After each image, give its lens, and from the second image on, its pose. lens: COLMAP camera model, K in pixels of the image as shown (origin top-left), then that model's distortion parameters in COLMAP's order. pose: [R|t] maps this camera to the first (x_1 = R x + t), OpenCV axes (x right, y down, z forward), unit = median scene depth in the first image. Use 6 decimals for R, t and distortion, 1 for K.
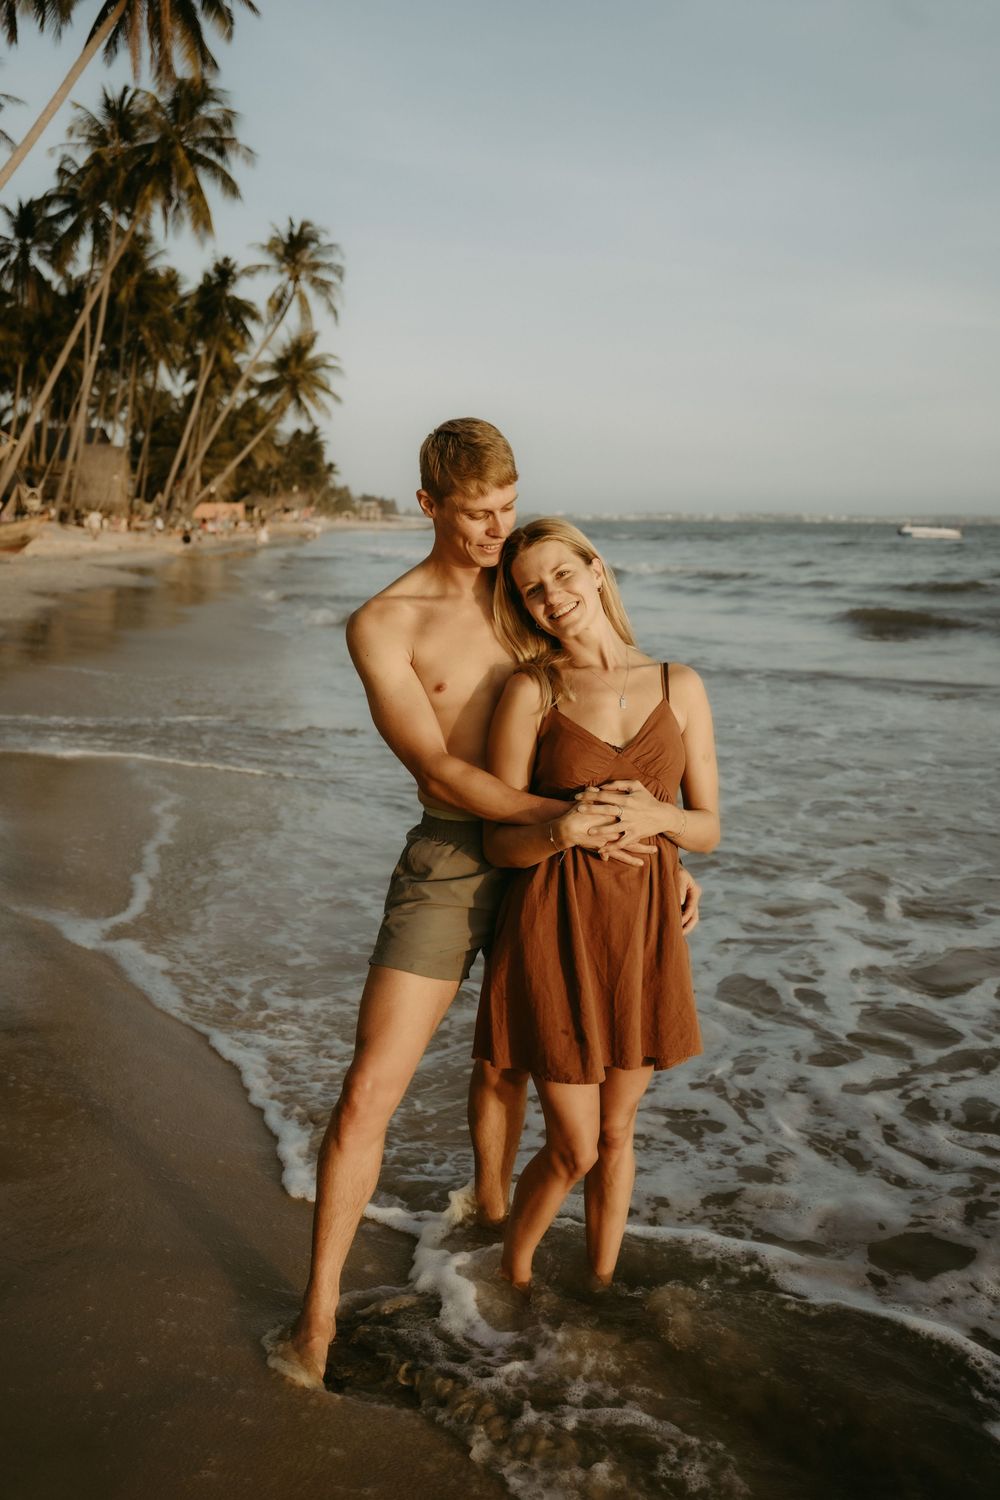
lens RADIAL K [[1281.3, 0, 505.0], [0, 1281.3, 750.8], [0, 0, 1]] dist [-0.124497, 0.045426]
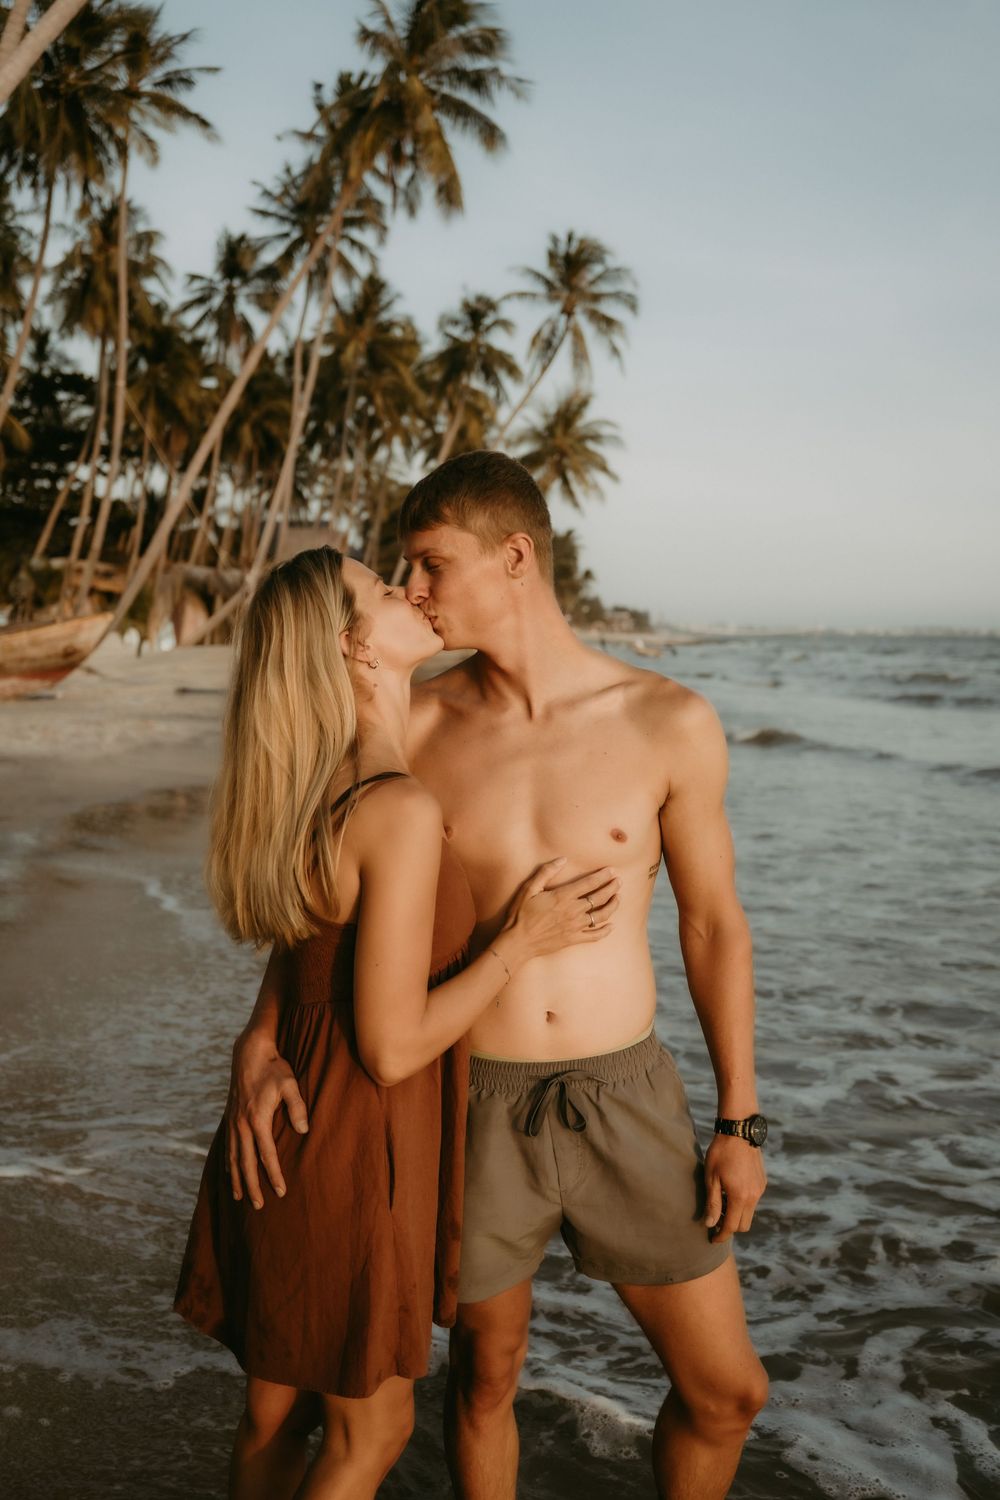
lens RADIAL K [[1281.3, 0, 501.4], [0, 1281.3, 747.3], [0, 0, 1]] dist [-0.124497, 0.045426]
pose [[0.982812, 0.020085, -0.183513, -0.058607], [-0.036616, 0.995523, -0.087143, -0.045042], [0.180941, 0.092365, 0.979147, 0.257604]]
